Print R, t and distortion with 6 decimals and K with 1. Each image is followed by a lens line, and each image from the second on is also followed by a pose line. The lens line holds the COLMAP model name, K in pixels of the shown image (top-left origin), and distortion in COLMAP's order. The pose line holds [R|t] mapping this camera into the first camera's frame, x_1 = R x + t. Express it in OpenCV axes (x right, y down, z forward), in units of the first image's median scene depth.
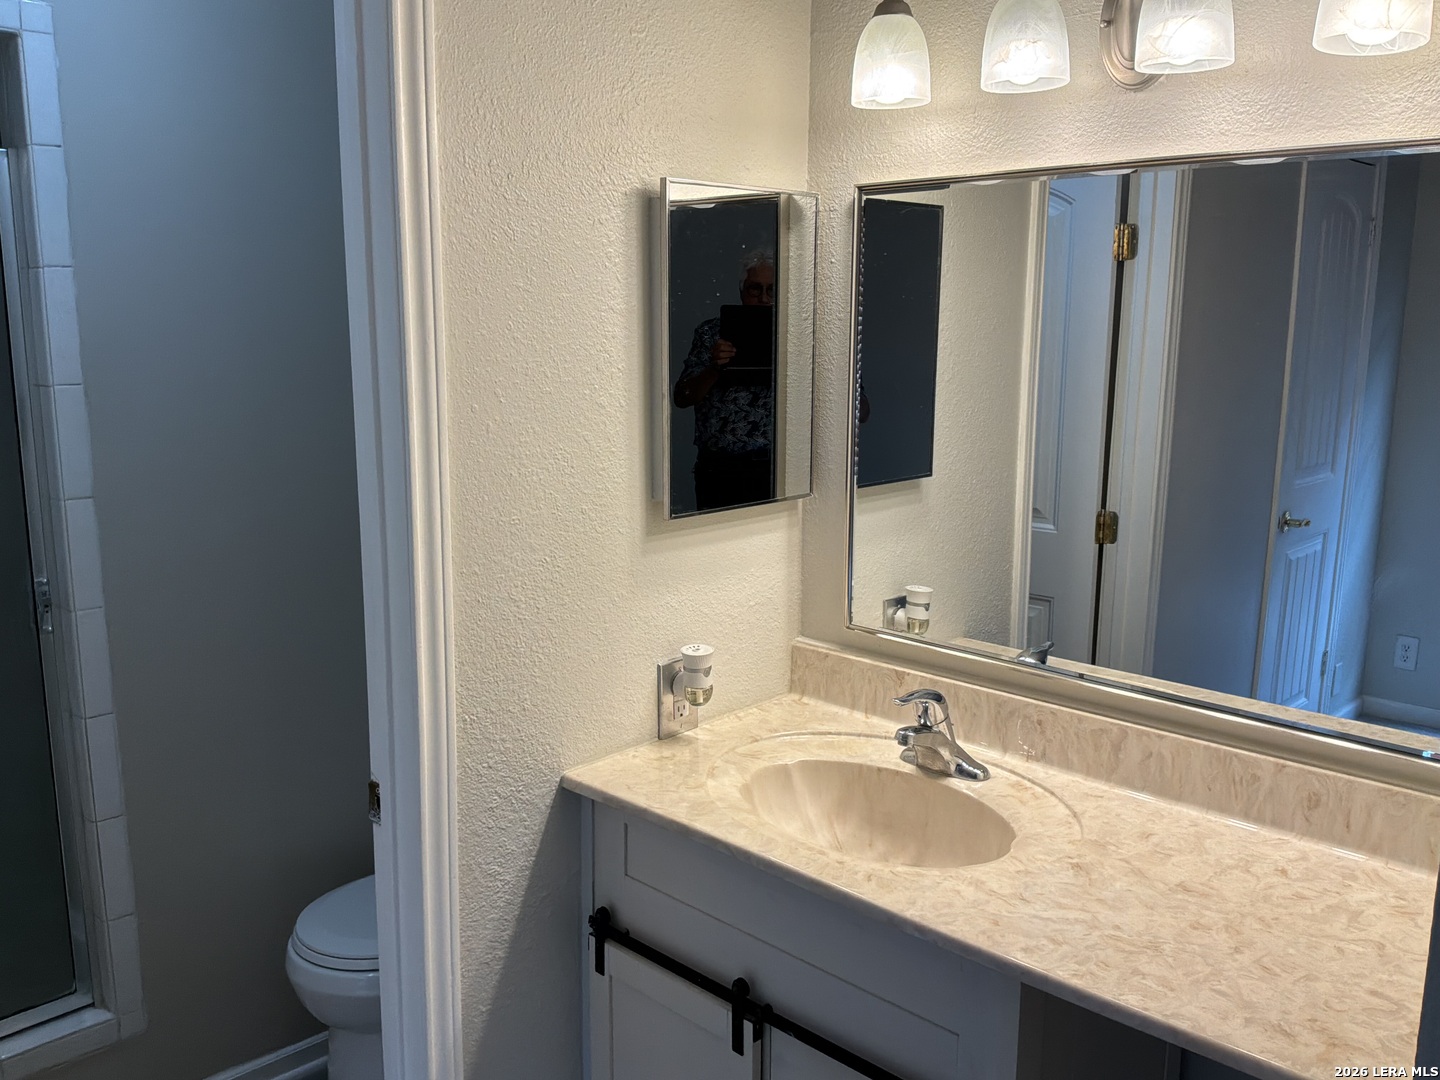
lens RADIAL K [[1195.7, 0, 711.4], [0, 1195.7, 538.5], [0, 0, 1]] dist [0.125694, -0.243490]
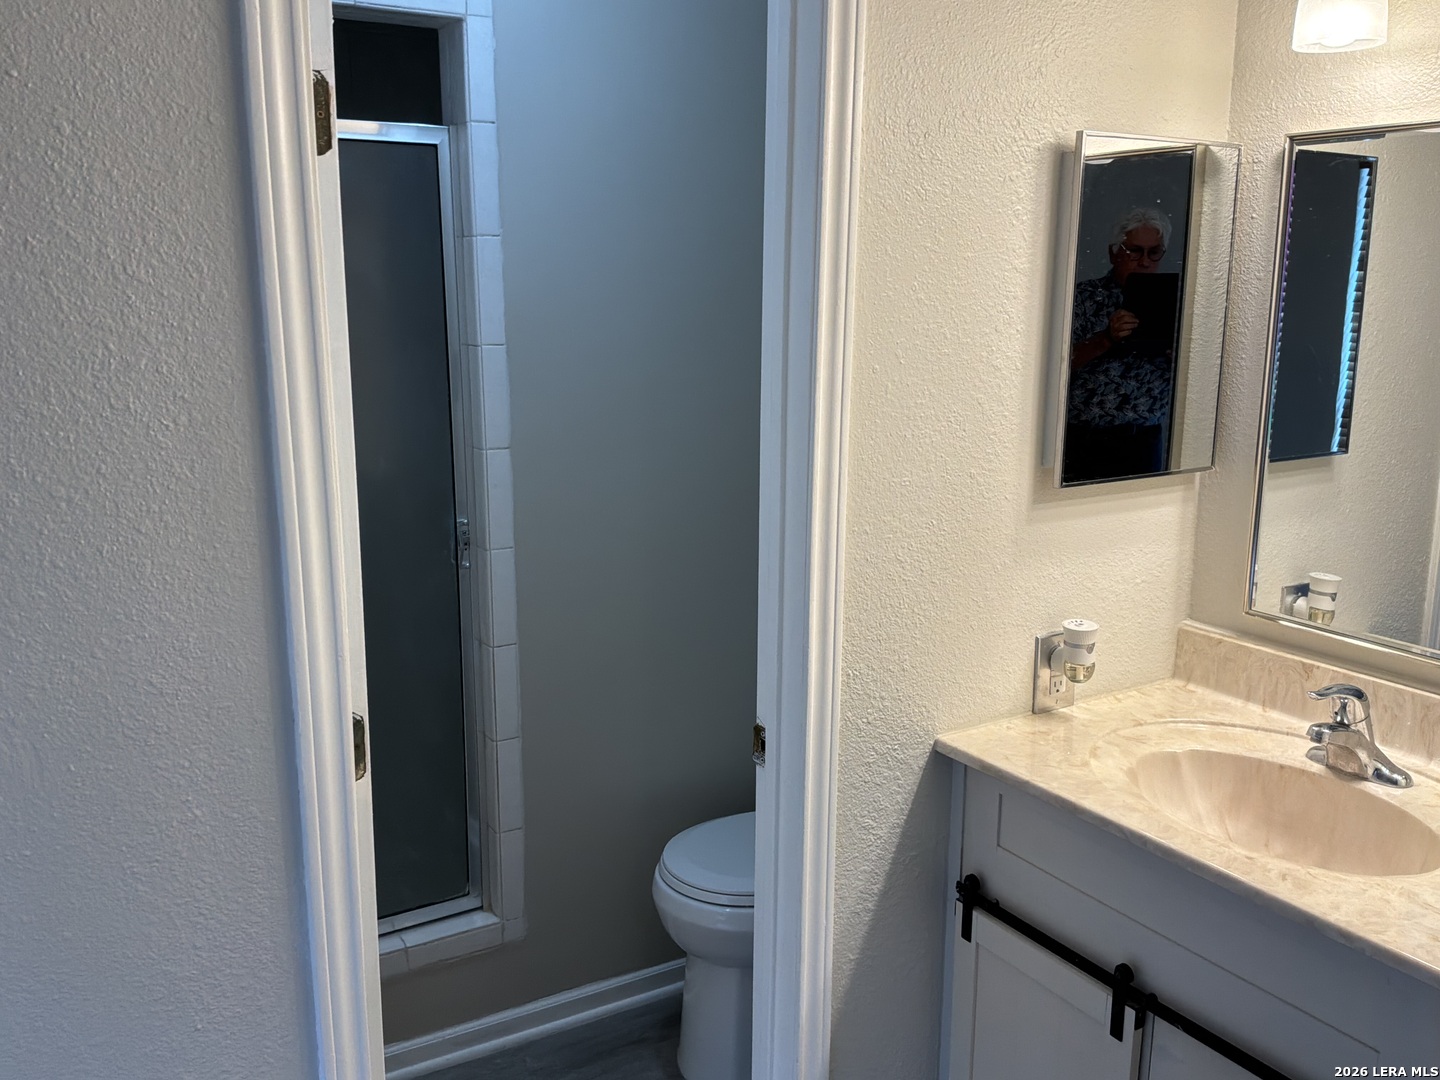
lens RADIAL K [[1195.7, 0, 714.3], [0, 1195.7, 539.7], [0, 0, 1]] dist [0.125694, -0.243490]
pose [[0.967032, 0.051420, -0.249408, -0.060175], [-0.045661, 0.998541, 0.028826, 0.010710], [0.250527, -0.016487, 0.967969, -0.013224]]
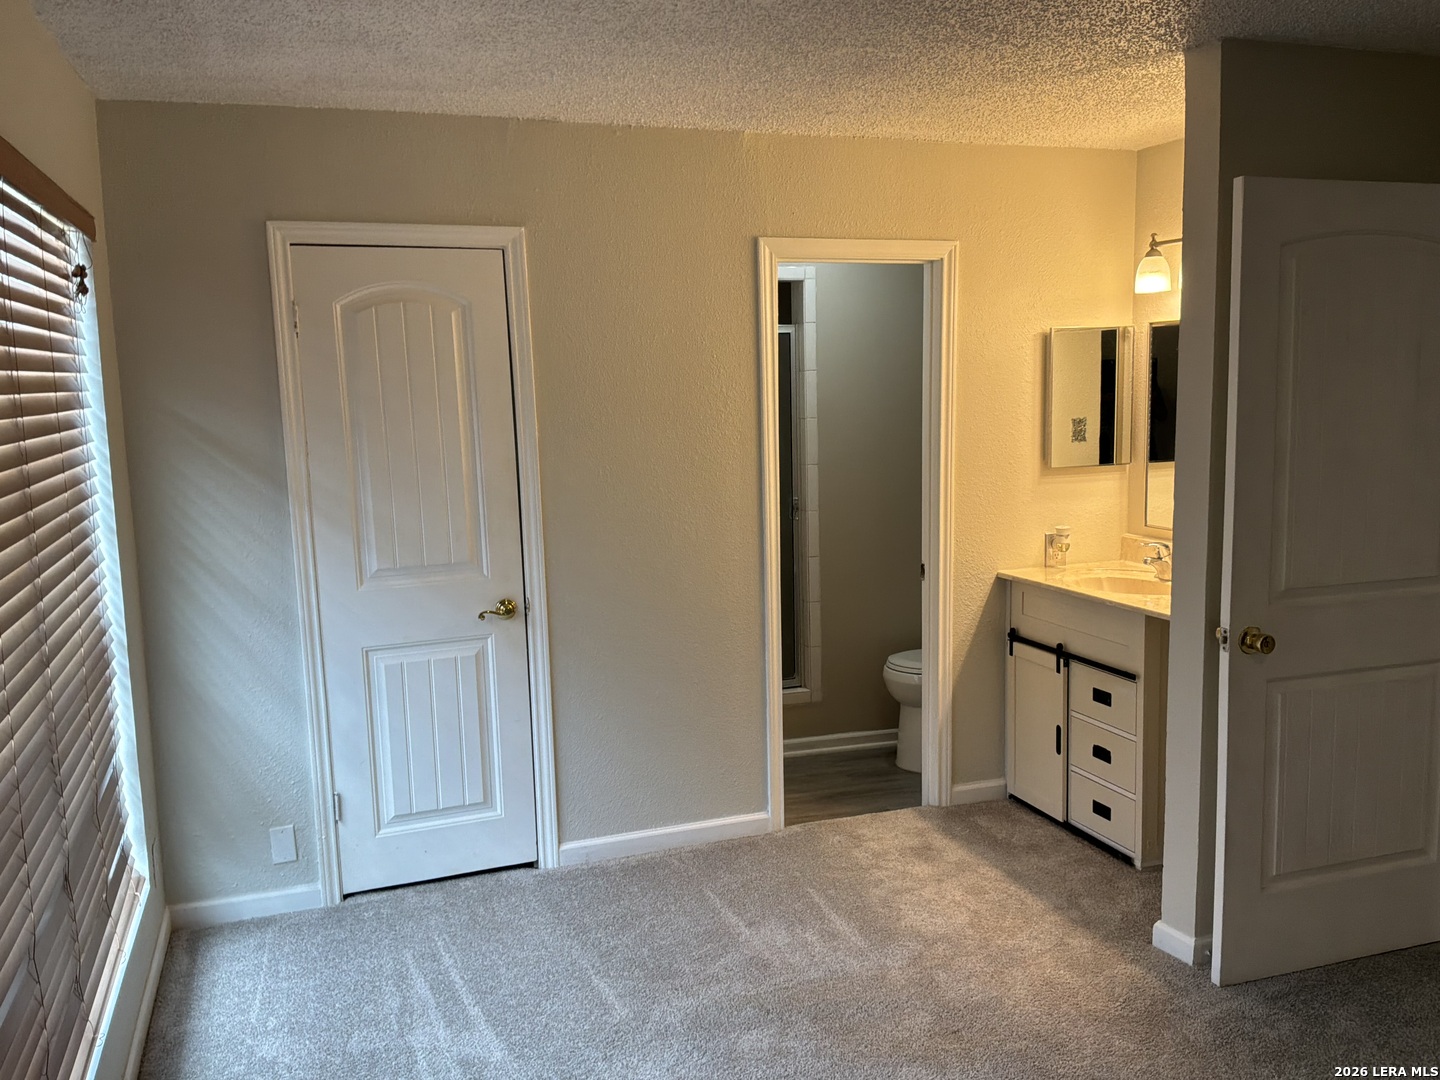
lens RADIAL K [[1195.7, 0, 712.6], [0, 1195.7, 544.8], [0, 0, 1]] dist [0.125694, -0.243490]
pose [[0.893138, 0.035919, -0.448346, 0.443151], [-0.054963, 0.998052, -0.029532, 0.241095], [0.446412, 0.051019, 0.893372, -1.416298]]
